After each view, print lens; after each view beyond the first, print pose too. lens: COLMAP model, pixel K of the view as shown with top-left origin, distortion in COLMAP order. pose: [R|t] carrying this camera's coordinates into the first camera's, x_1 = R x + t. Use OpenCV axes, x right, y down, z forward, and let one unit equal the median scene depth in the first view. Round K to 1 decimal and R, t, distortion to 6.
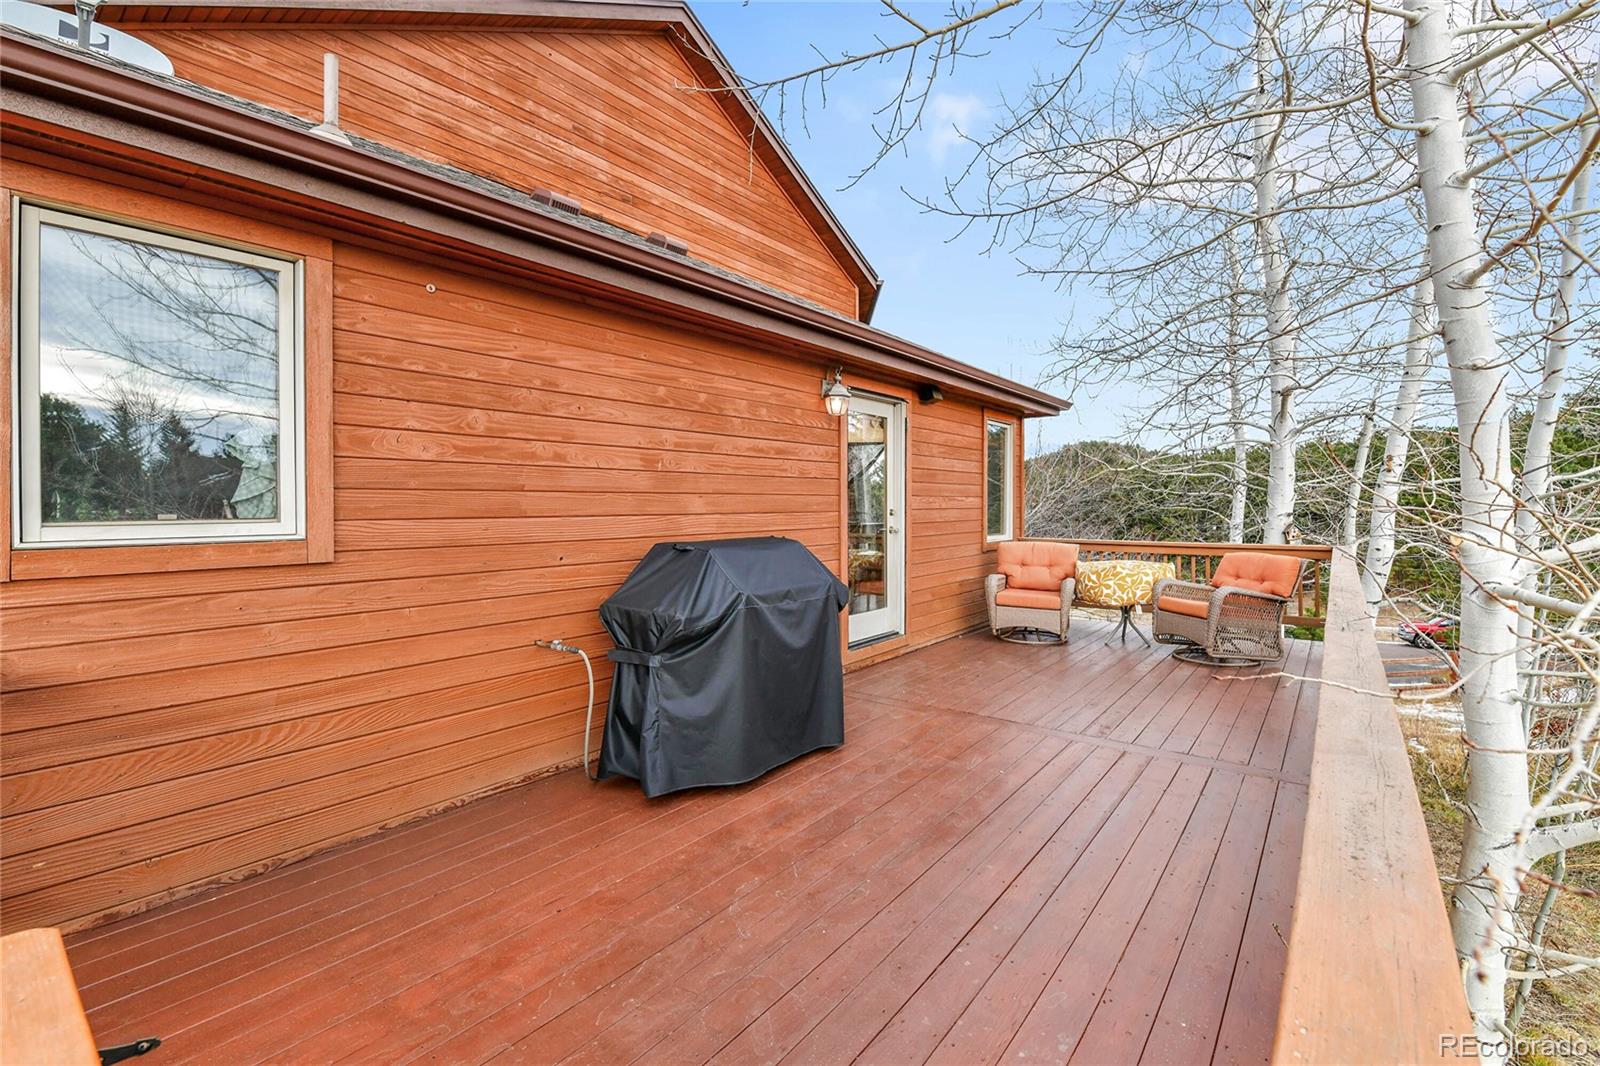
lens RADIAL K [[700.8, 0, 799.4], [0, 700.8, 532.1], [0, 0, 1]] dist [0.010674, -0.000718]
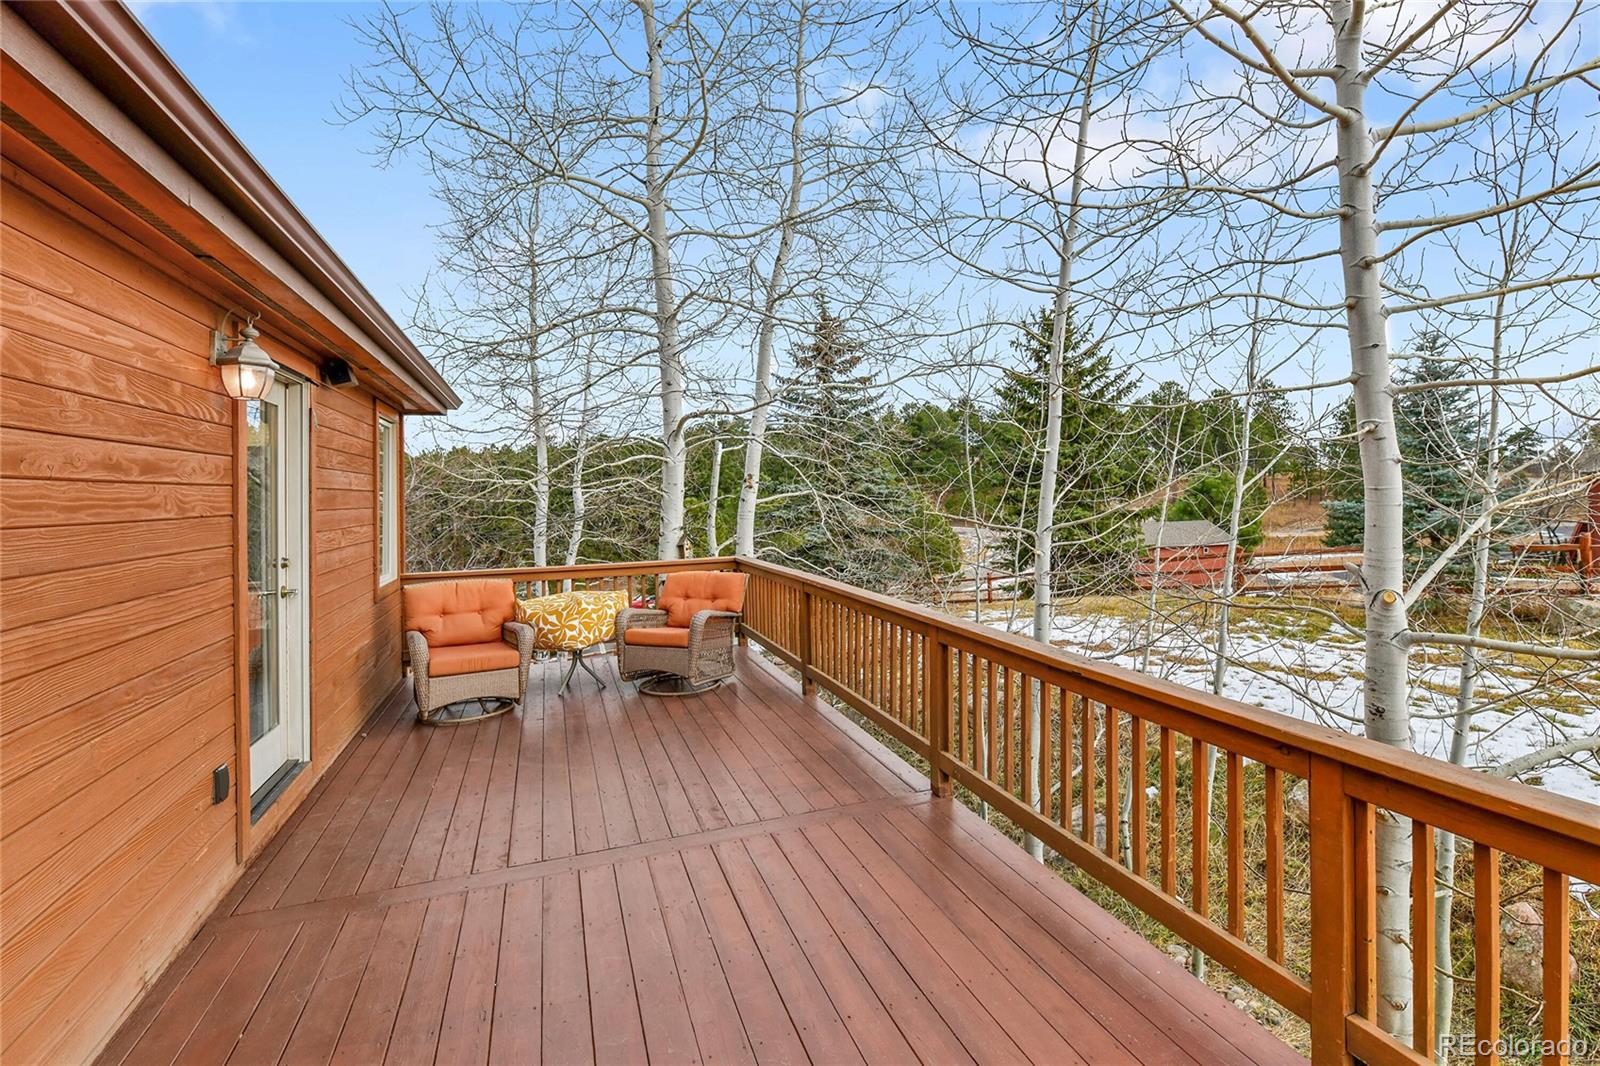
lens RADIAL K [[753.4, 0, 818.6], [0, 753.4, 483.7], [0, 0, 1]] dist [-0.001345, -0.000161]
pose [[0.534504, -0.001143, 0.845165, -0.190021], [0.057950, 0.997695, -0.035300, -0.052238], [-0.843177, 0.067845, 0.533338, 0.300995]]
